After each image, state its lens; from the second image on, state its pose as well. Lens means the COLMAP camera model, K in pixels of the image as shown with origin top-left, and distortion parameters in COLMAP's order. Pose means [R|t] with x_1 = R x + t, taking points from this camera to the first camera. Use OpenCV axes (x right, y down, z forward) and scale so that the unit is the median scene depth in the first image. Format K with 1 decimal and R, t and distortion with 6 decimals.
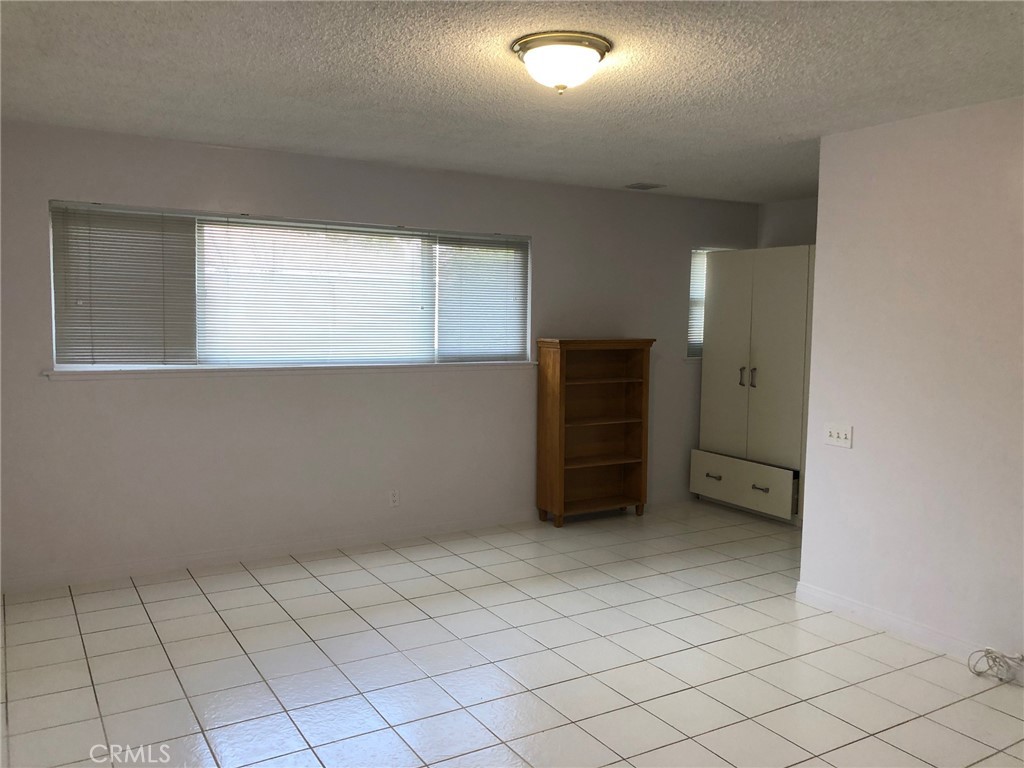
lens RADIAL K [[839.5, 0, 510.8], [0, 839.5, 388.9], [0, 0, 1]] dist [0.050767, -0.033960]
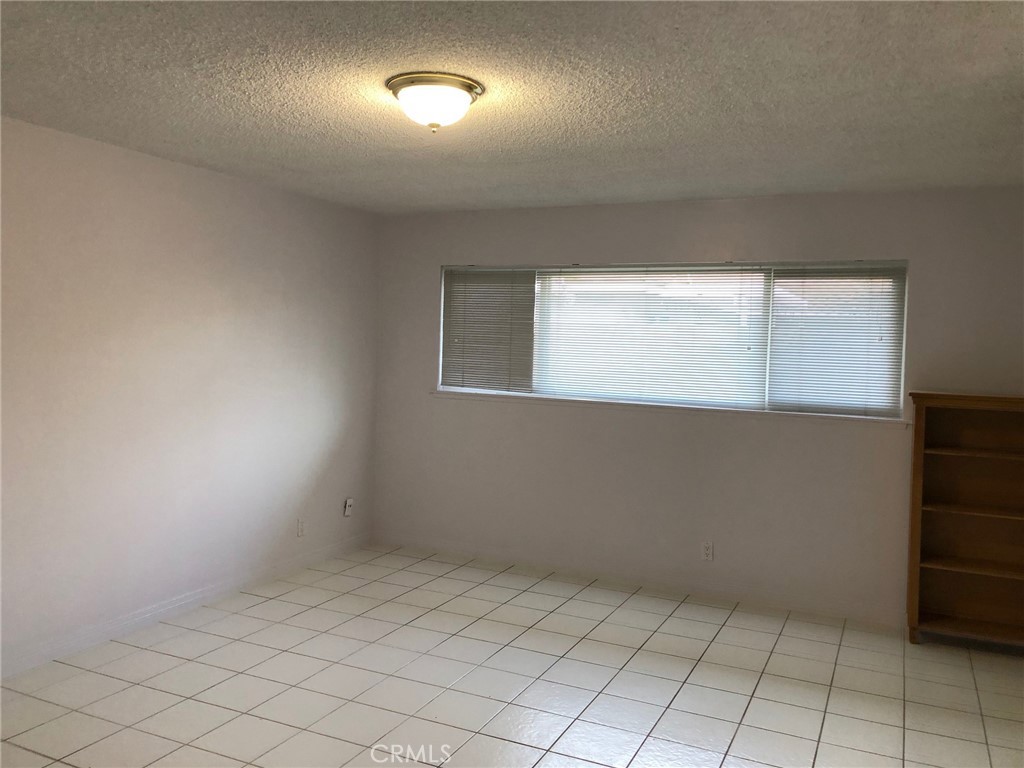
lens RADIAL K [[839.5, 0, 508.3], [0, 839.5, 376.8], [0, 0, 1]] dist [0.050767, -0.033960]
pose [[0.549963, 0.038508, -0.834301, 0.586740], [-0.098617, 0.994942, -0.019085, -0.025912], [0.829347, 0.092772, 0.550979, 0.323332]]
